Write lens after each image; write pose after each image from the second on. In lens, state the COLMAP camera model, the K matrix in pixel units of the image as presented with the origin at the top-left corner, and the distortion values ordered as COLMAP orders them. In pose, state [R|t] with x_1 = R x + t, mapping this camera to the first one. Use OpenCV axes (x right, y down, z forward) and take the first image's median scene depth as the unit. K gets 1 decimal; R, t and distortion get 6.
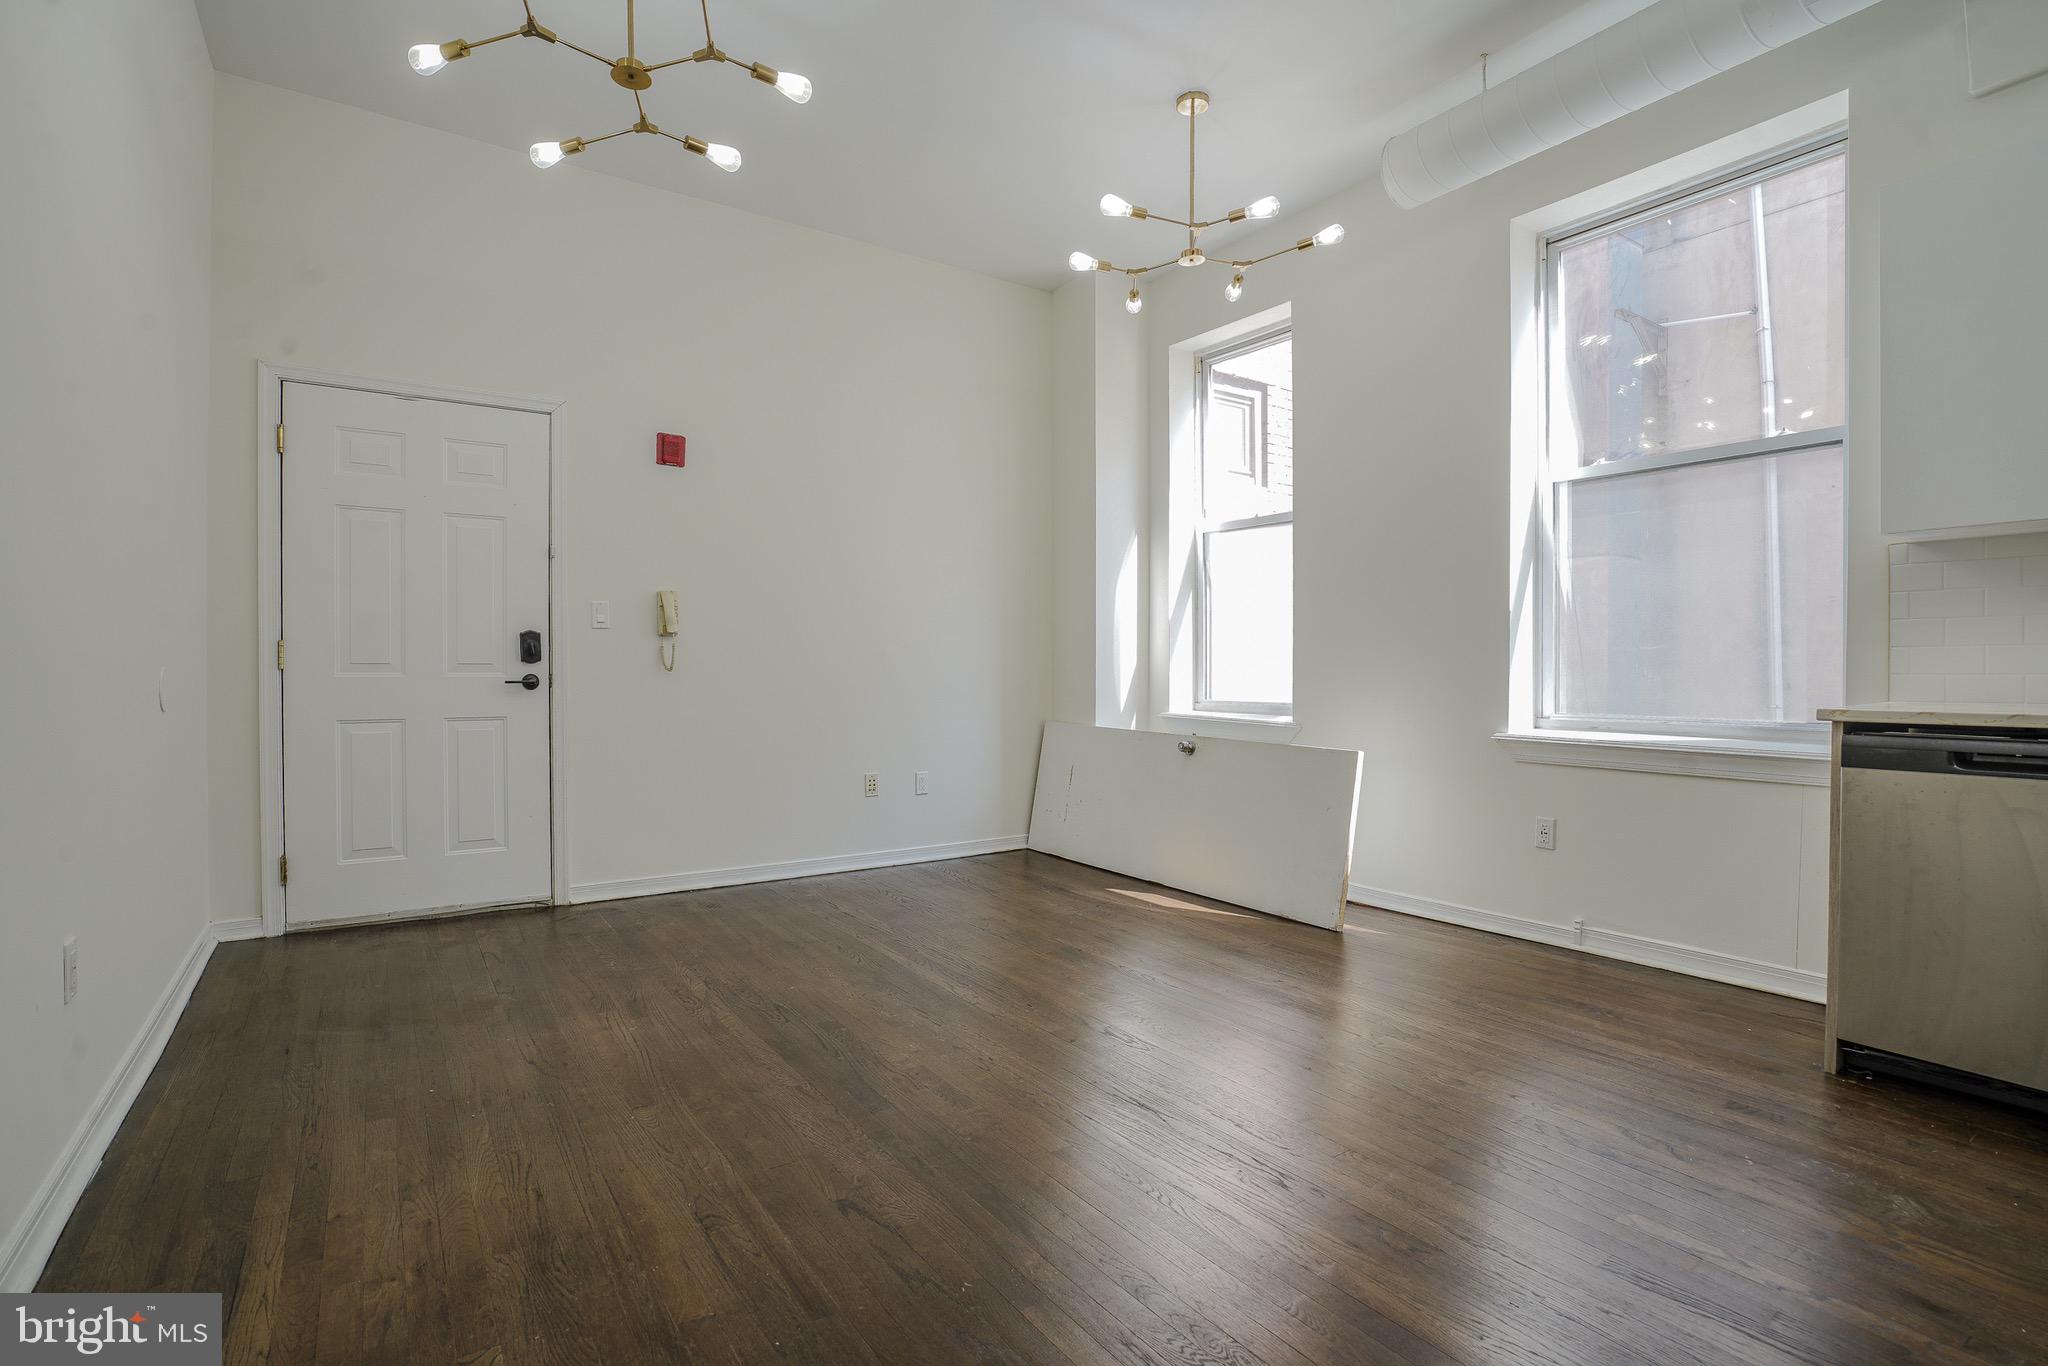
lens RADIAL K [[971.7, 0, 1006.1], [0, 971.7, 676.7], [0, 0, 1]] dist [-0.061139, 0.025670]
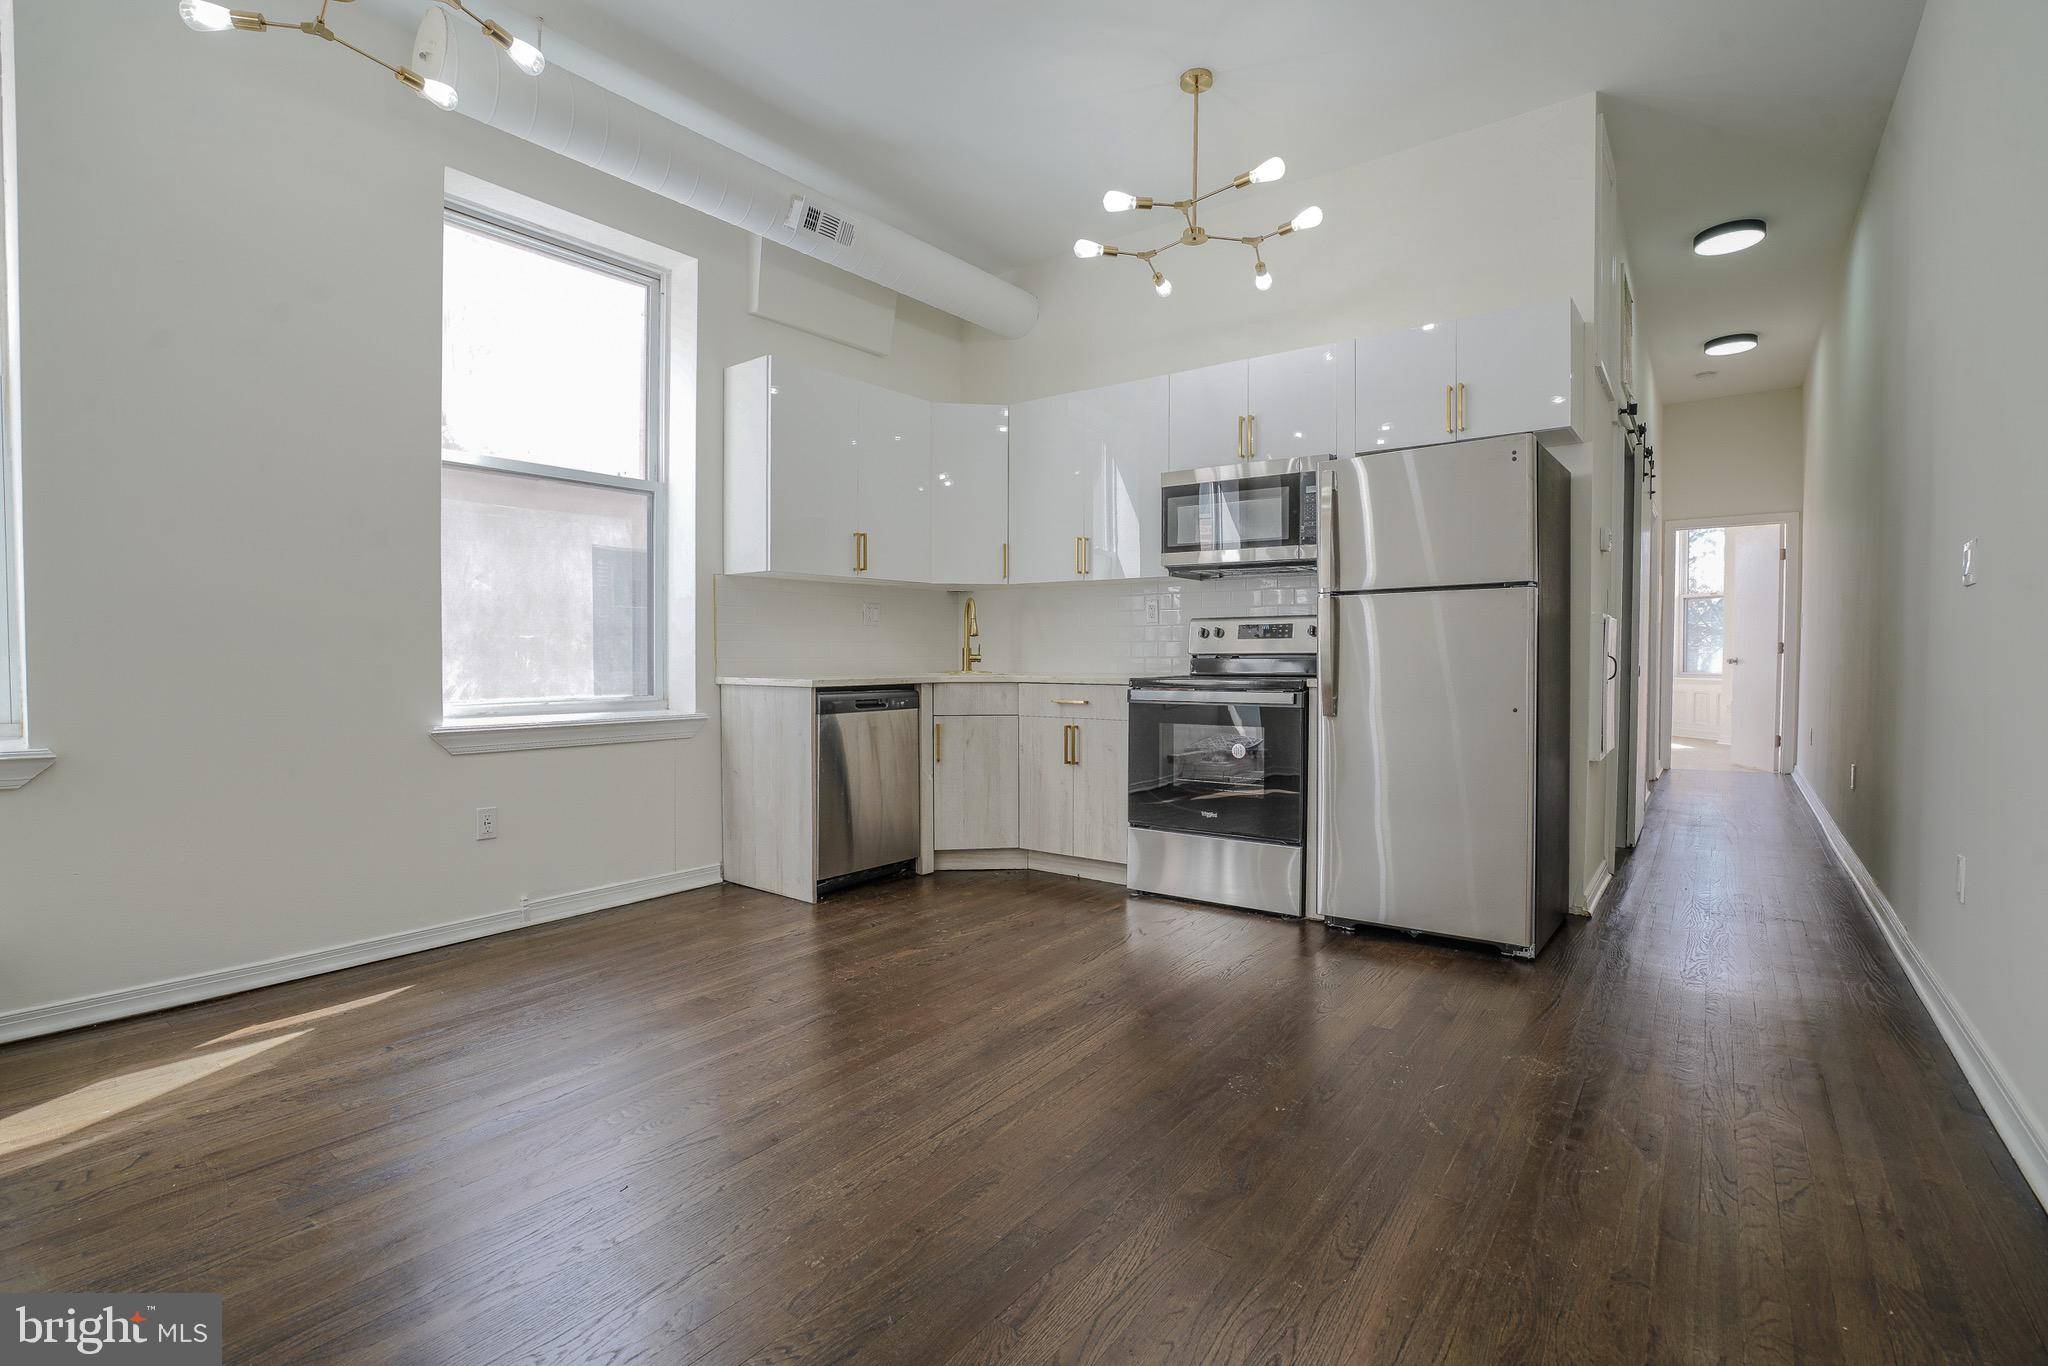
lens RADIAL K [[971.7, 0, 1006.1], [0, 971.7, 676.7], [0, 0, 1]] dist [-0.061139, 0.025670]
pose [[-0.320315, -0.021558, 0.947066, -0.756908], [0.009753, 0.999613, 0.026053, -0.010845], [-0.947261, 0.017582, -0.319981, 1.138205]]
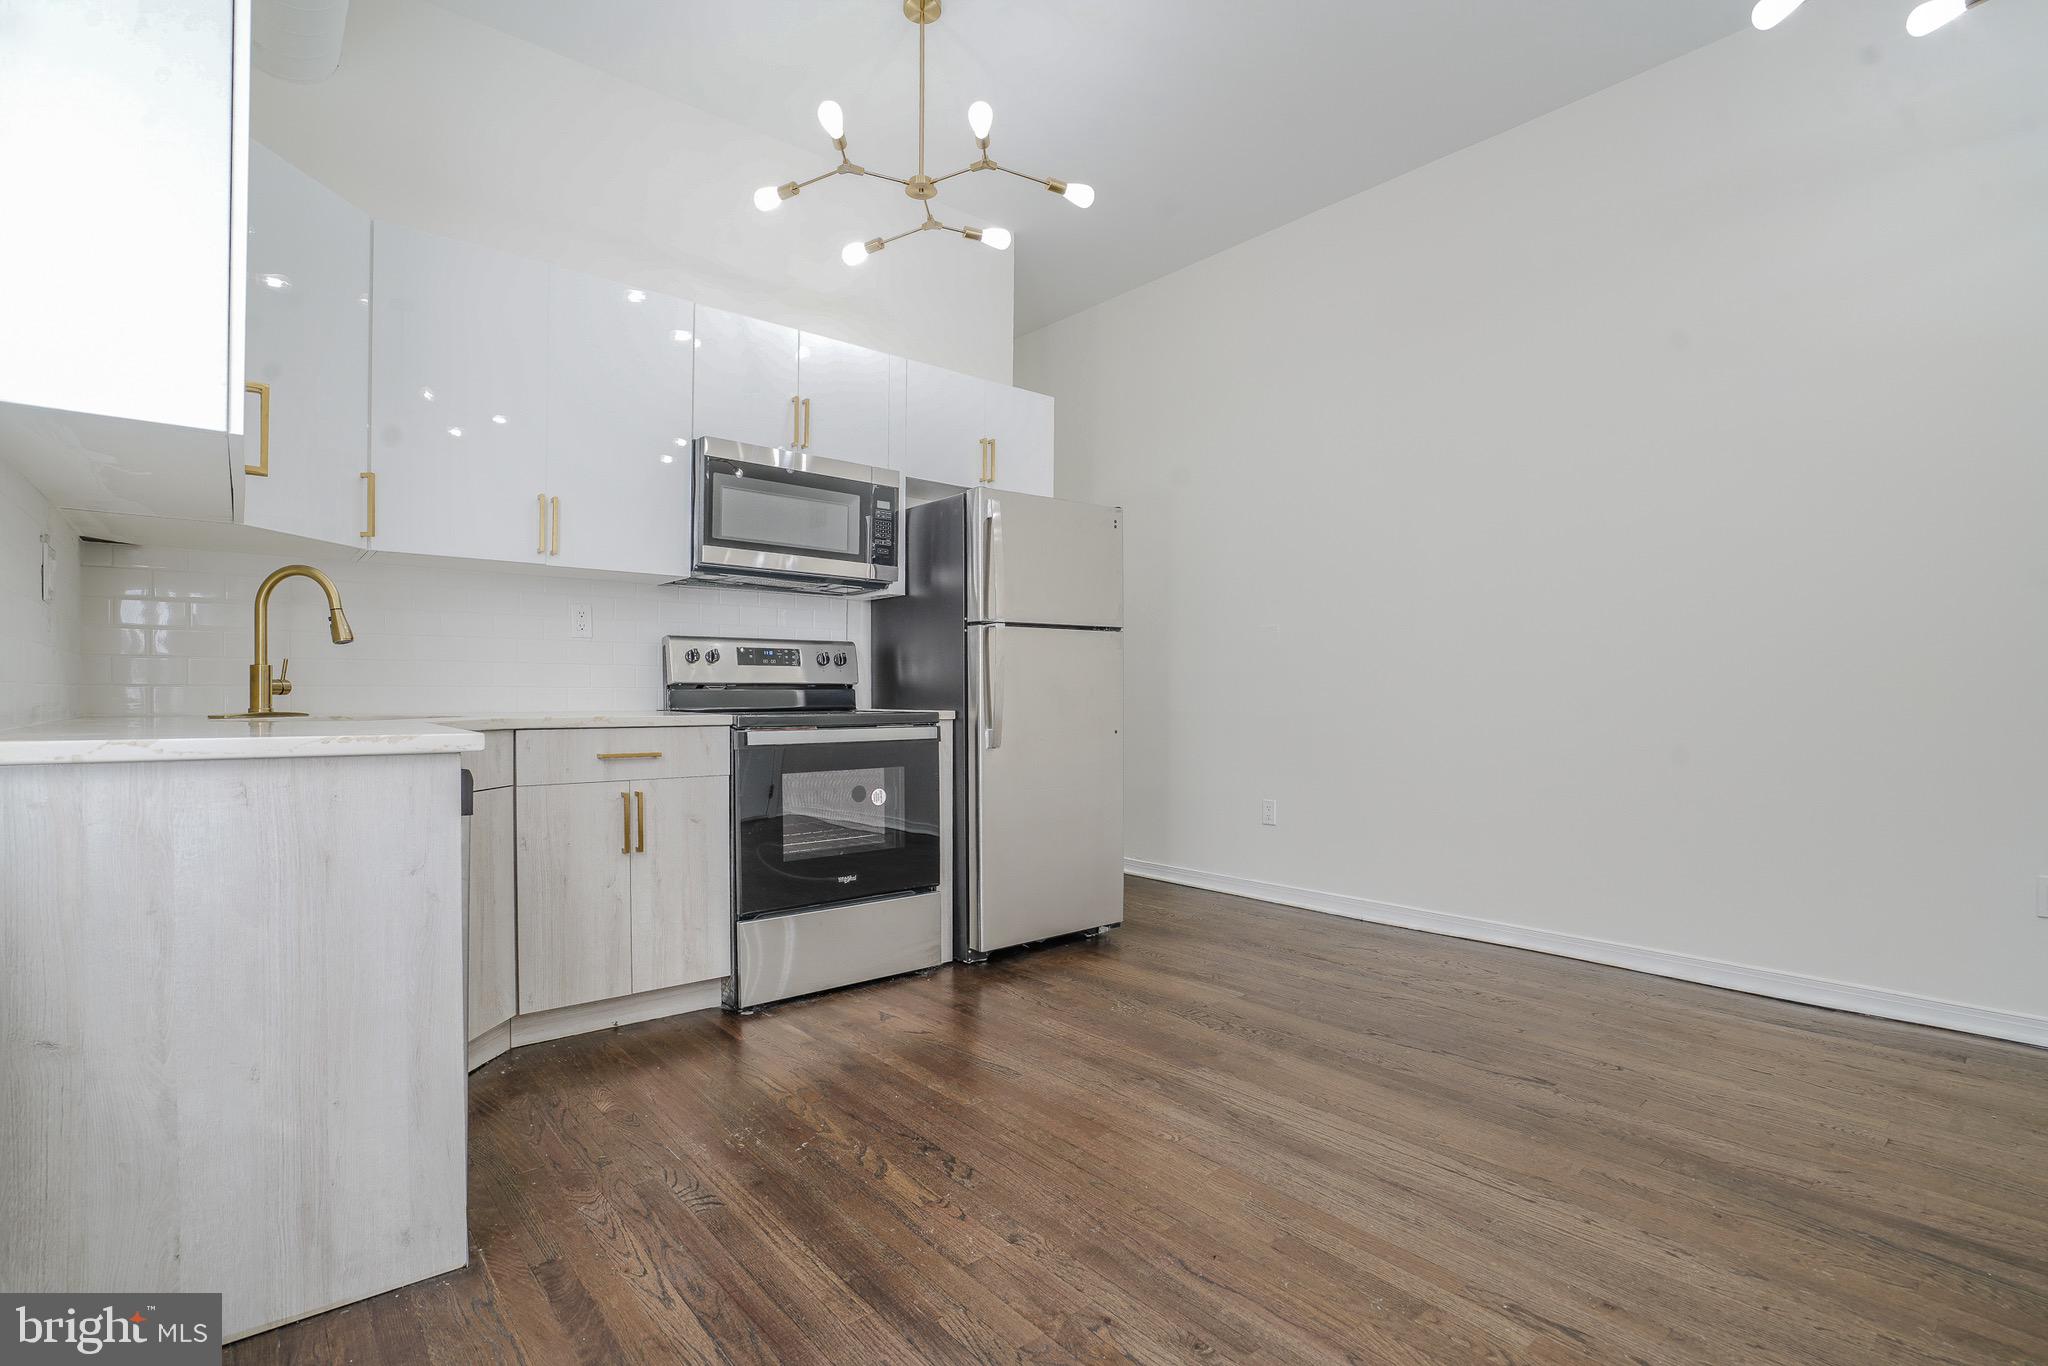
lens RADIAL K [[978.3, 0, 1023.1], [0, 978.3, 705.7], [0, 0, 1]] dist [-0.059325, 0.027281]
pose [[-0.990290, -0.000994, -0.139016, 0.539508], [-0.004067, 0.999754, 0.021821, -0.002865], [0.138960, 0.022174, -0.990050, 1.627098]]
